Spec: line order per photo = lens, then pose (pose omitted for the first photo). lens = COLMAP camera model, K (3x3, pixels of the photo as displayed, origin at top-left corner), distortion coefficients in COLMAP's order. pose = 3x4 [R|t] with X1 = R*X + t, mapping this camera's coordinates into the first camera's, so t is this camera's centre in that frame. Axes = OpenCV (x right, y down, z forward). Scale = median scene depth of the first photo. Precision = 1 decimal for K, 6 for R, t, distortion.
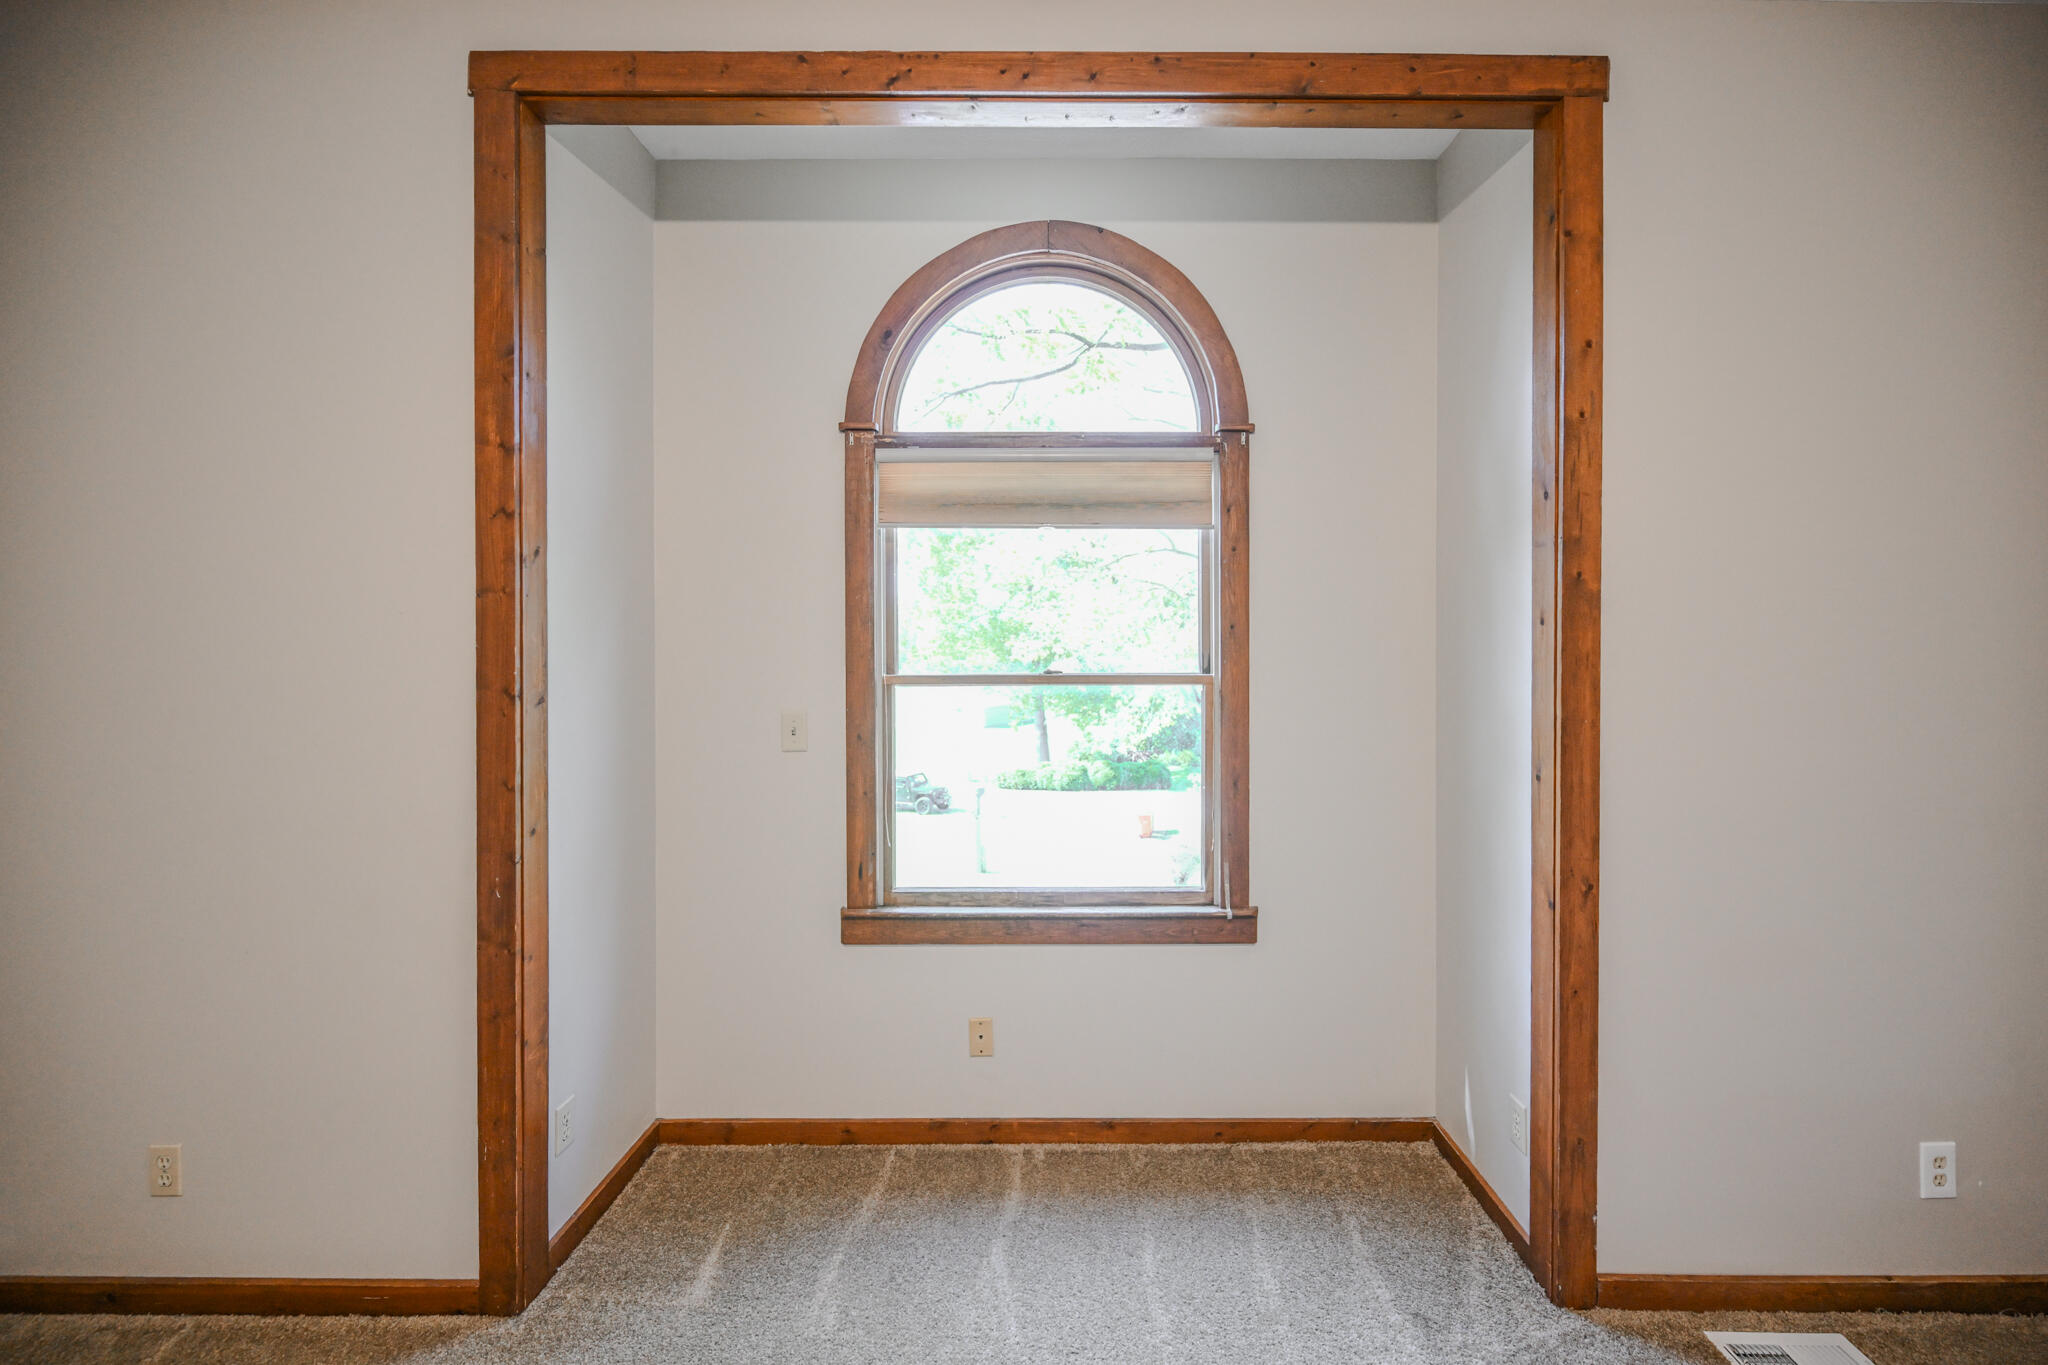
lens RADIAL K [[824.6, 0, 1058.2], [0, 824.6, 657.3], [0, 0, 1]] dist [-0.002055, -0.000364]
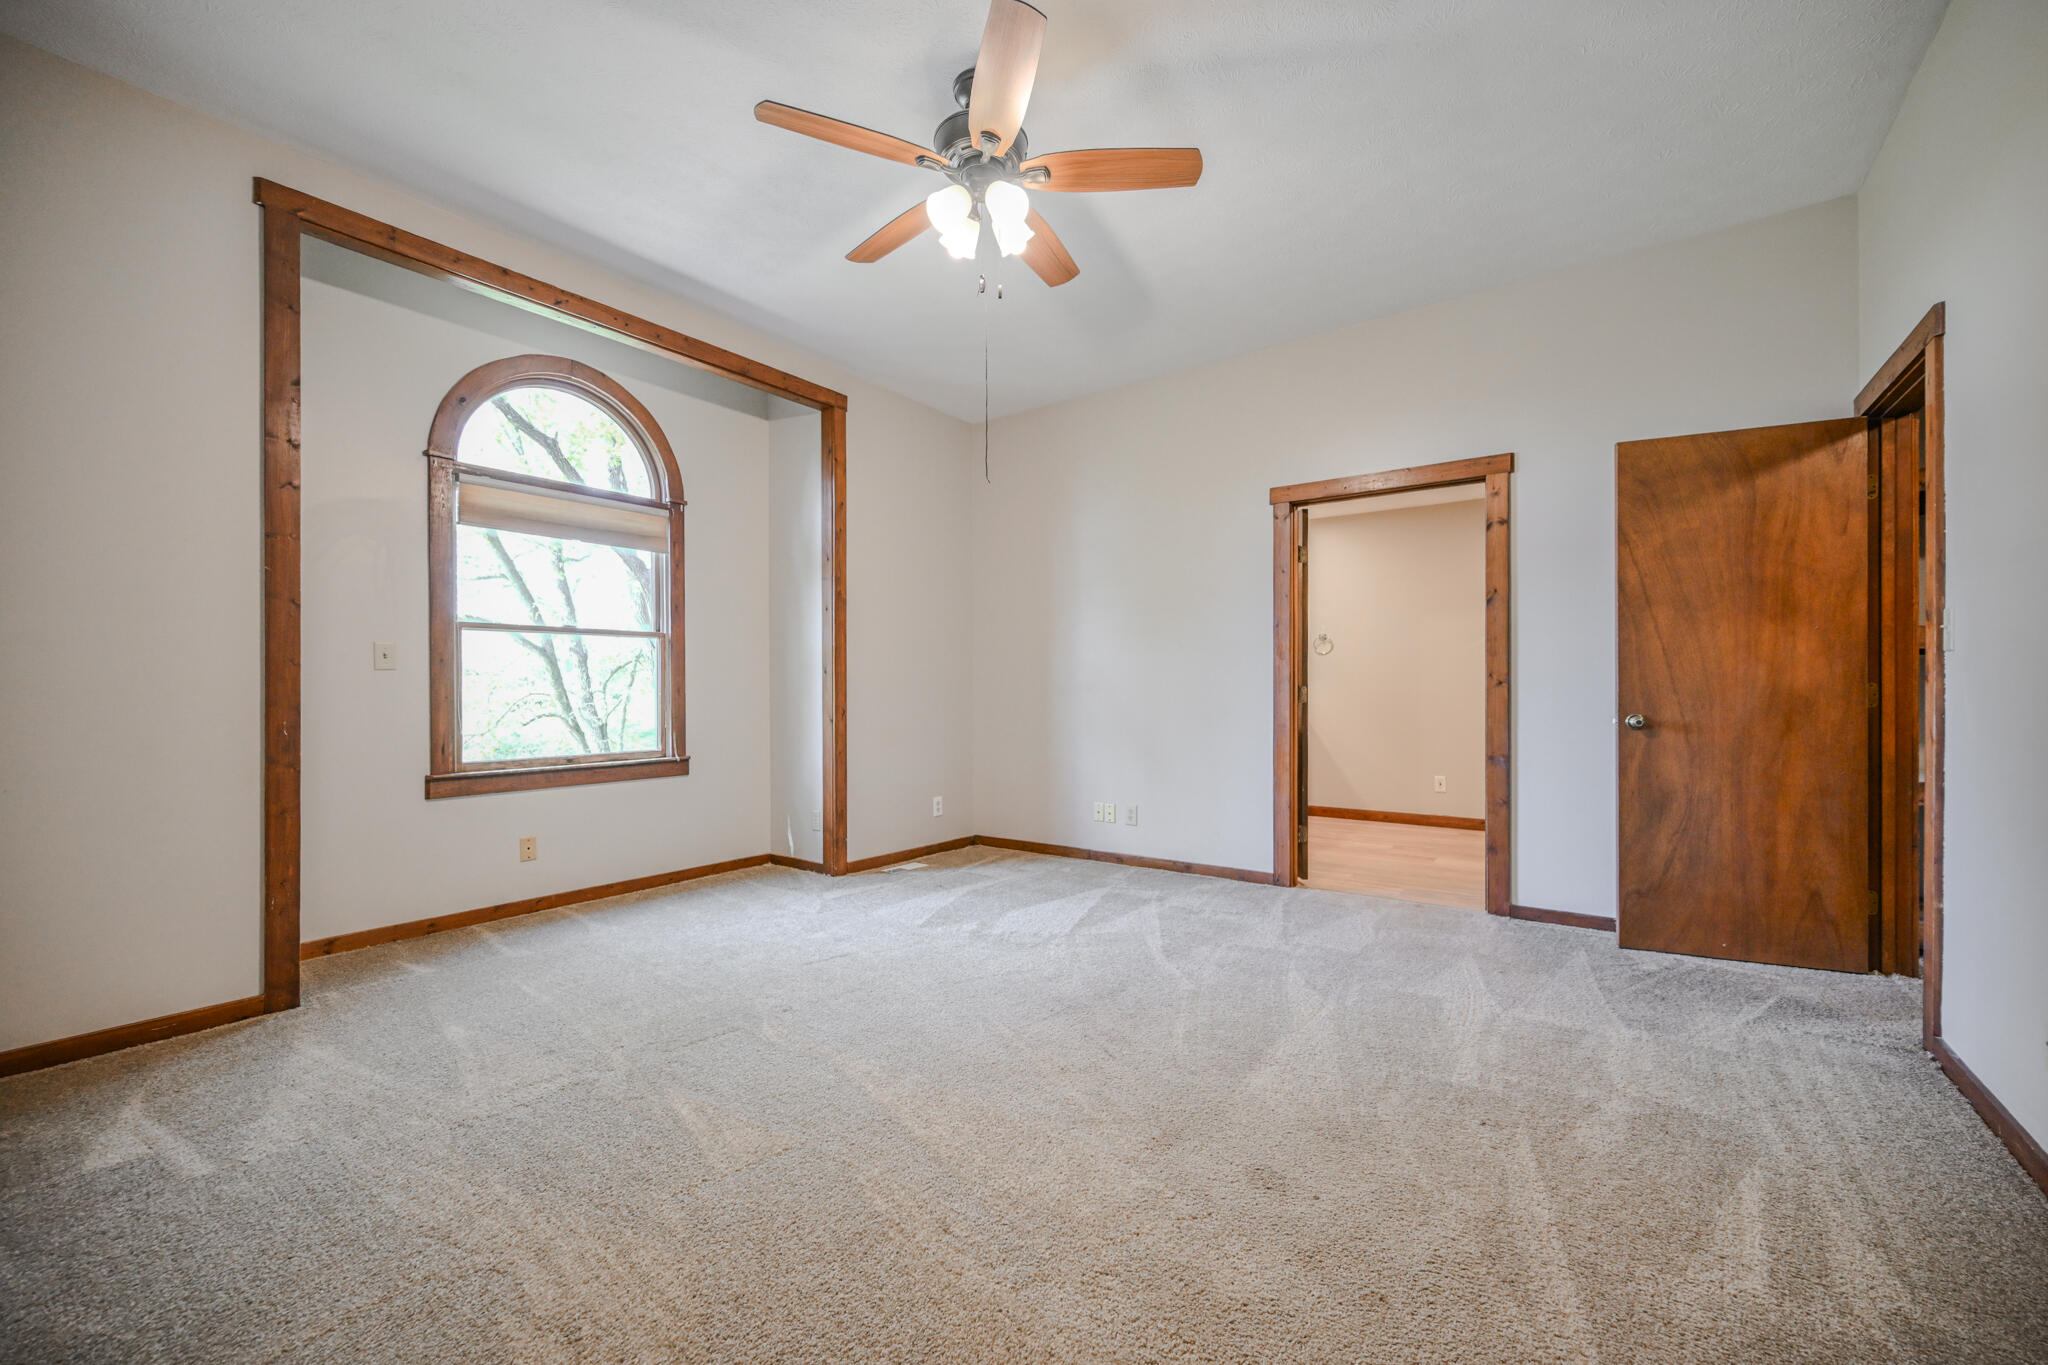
lens RADIAL K [[824.6, 0, 1030.0], [0, 824.6, 690.4], [0, 0, 1]] dist [-0.002055, -0.000364]
pose [[0.606070, 0.000870, 0.795411, -0.794537], [0.009528, 0.999920, -0.008353, 0.176563], [-0.795354, 0.012641, 0.606013, -0.777216]]
